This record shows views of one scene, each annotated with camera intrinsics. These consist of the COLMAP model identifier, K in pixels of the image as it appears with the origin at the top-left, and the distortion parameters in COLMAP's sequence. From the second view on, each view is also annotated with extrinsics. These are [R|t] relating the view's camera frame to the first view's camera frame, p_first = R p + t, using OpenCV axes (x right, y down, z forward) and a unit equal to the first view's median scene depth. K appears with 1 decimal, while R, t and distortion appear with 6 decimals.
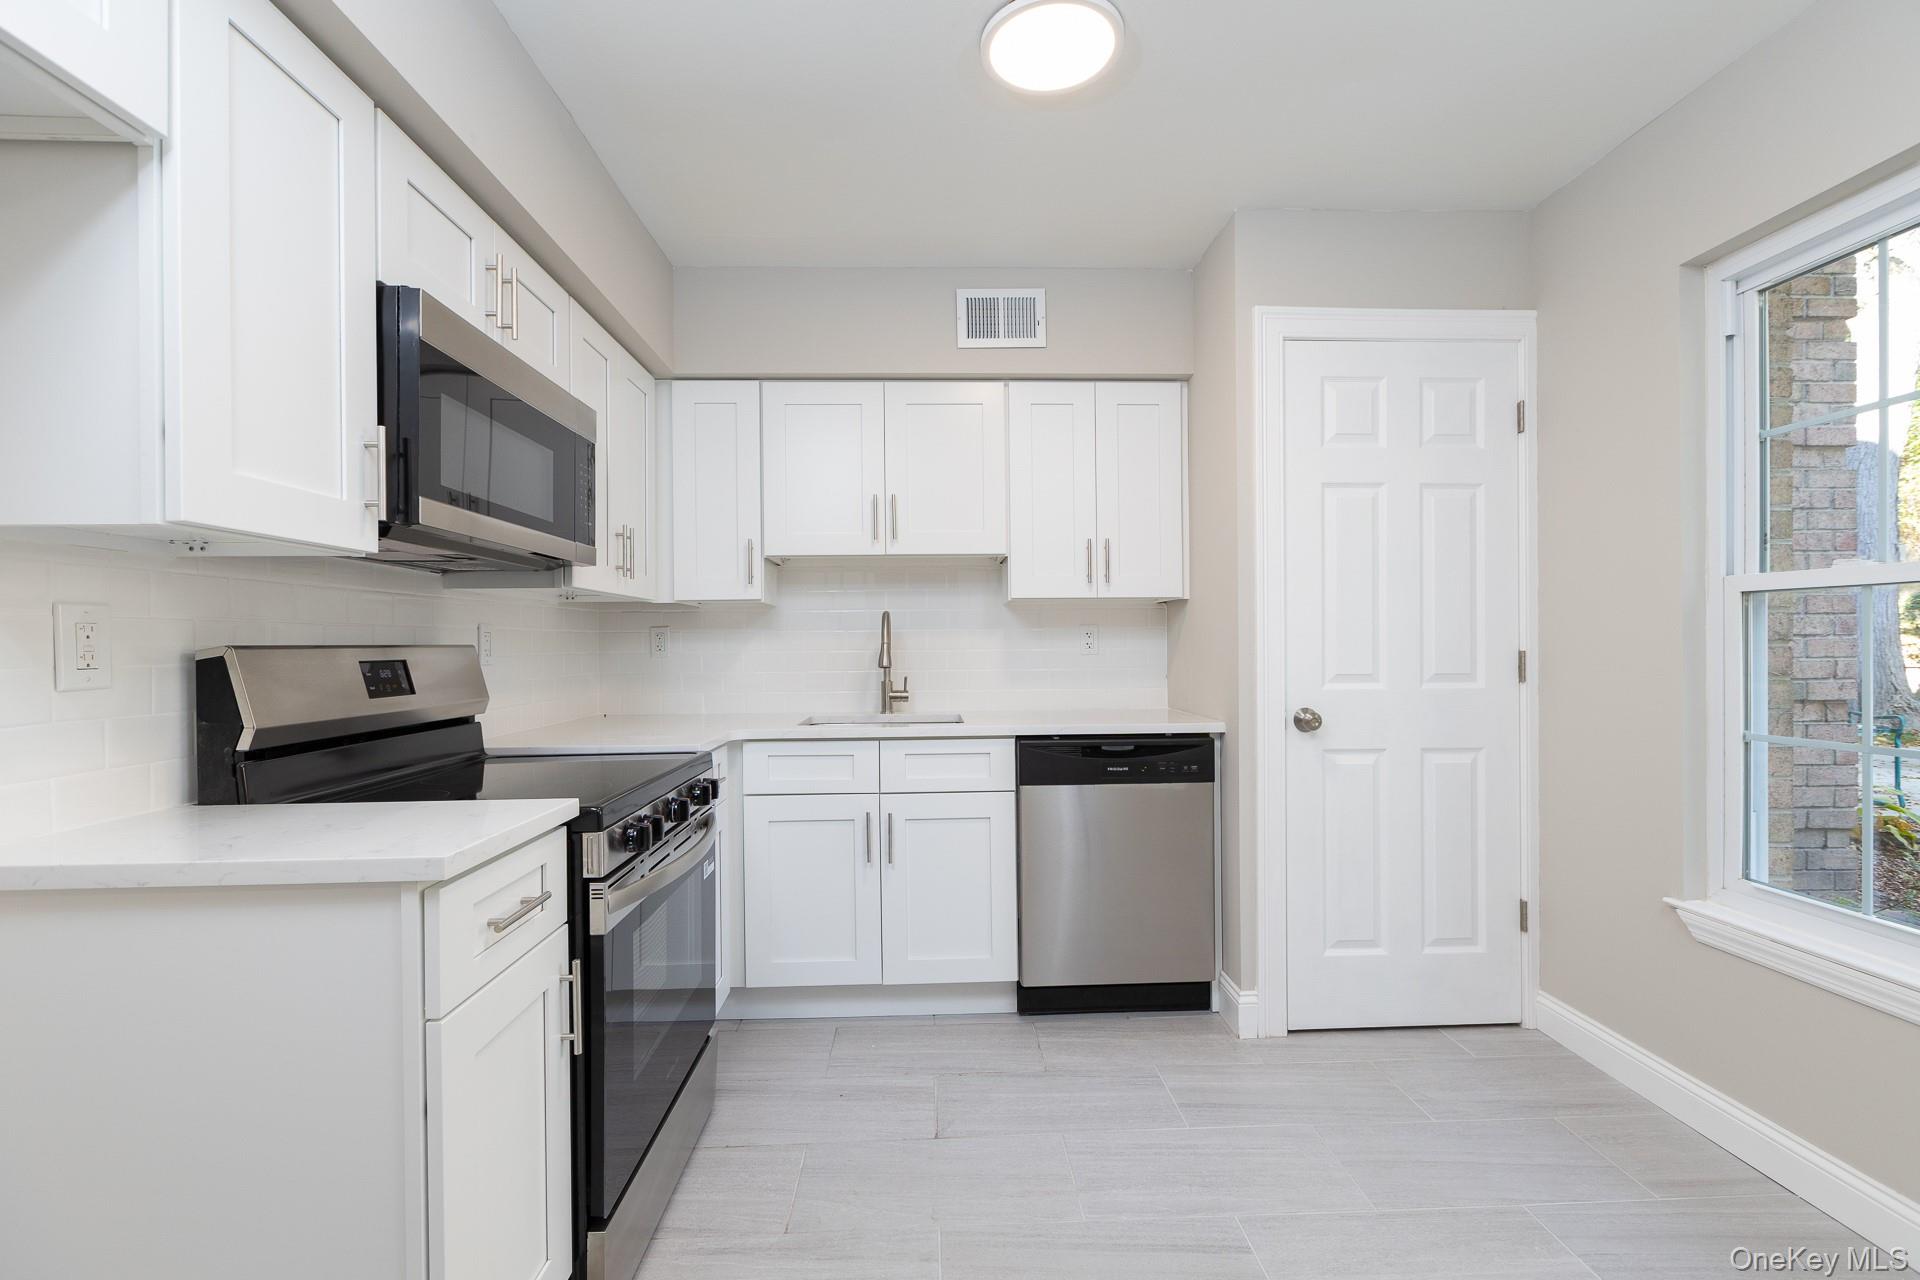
lens RADIAL K [[849.5, 0, 967.1], [0, 849.5, 642.3], [0, 0, 1]] dist [0.001627, 0.001003]
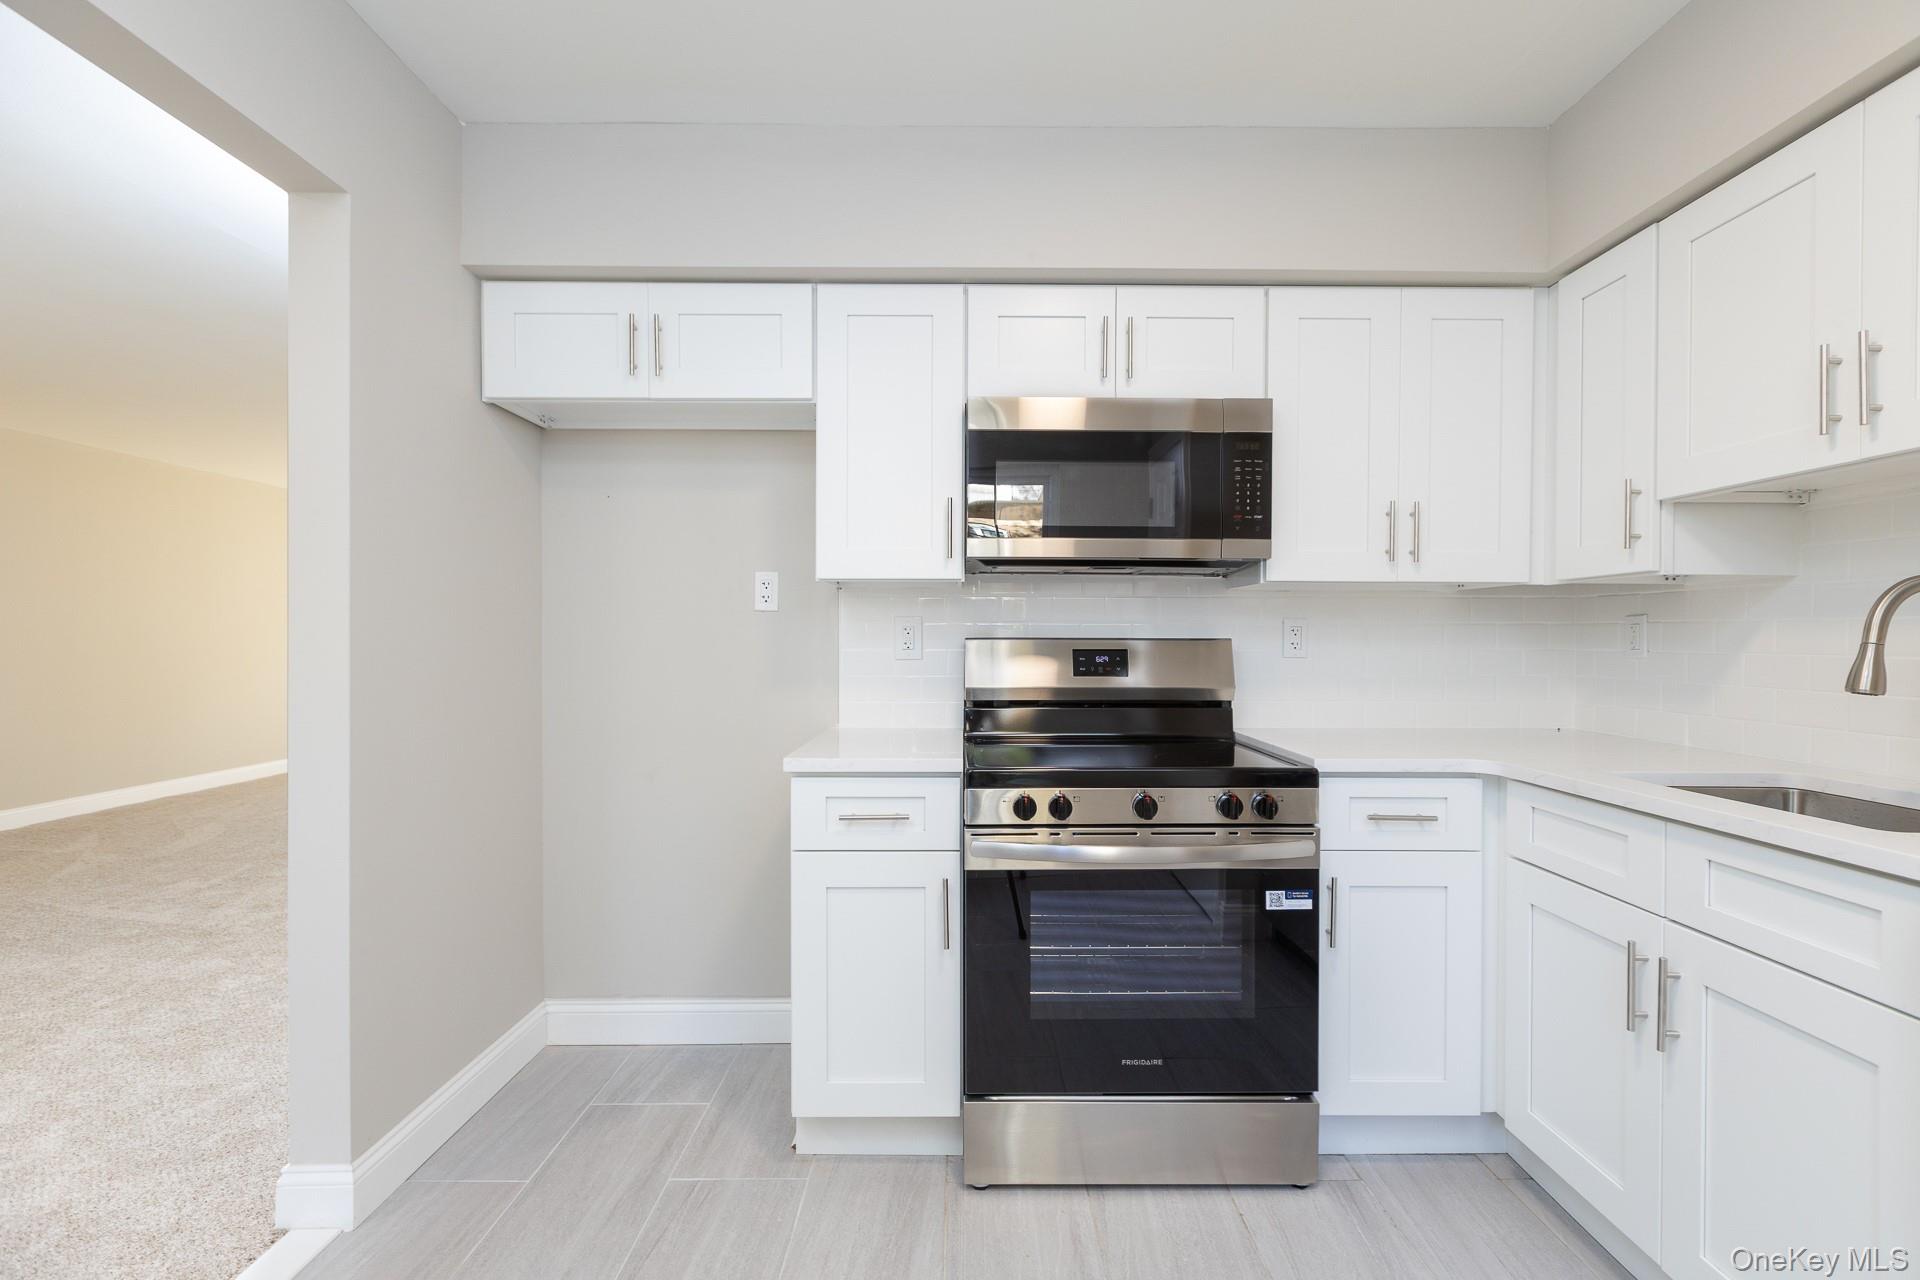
lens RADIAL K [[849.5, 0, 967.1], [0, 849.5, 642.3], [0, 0, 1]] dist [0.001627, 0.001003]
pose [[-0.036249, 0.011760, -0.999274, 0.519380], [-0.002472, 0.999927, 0.011858, -0.004487], [0.999340, 0.002900, -0.036218, 0.654324]]
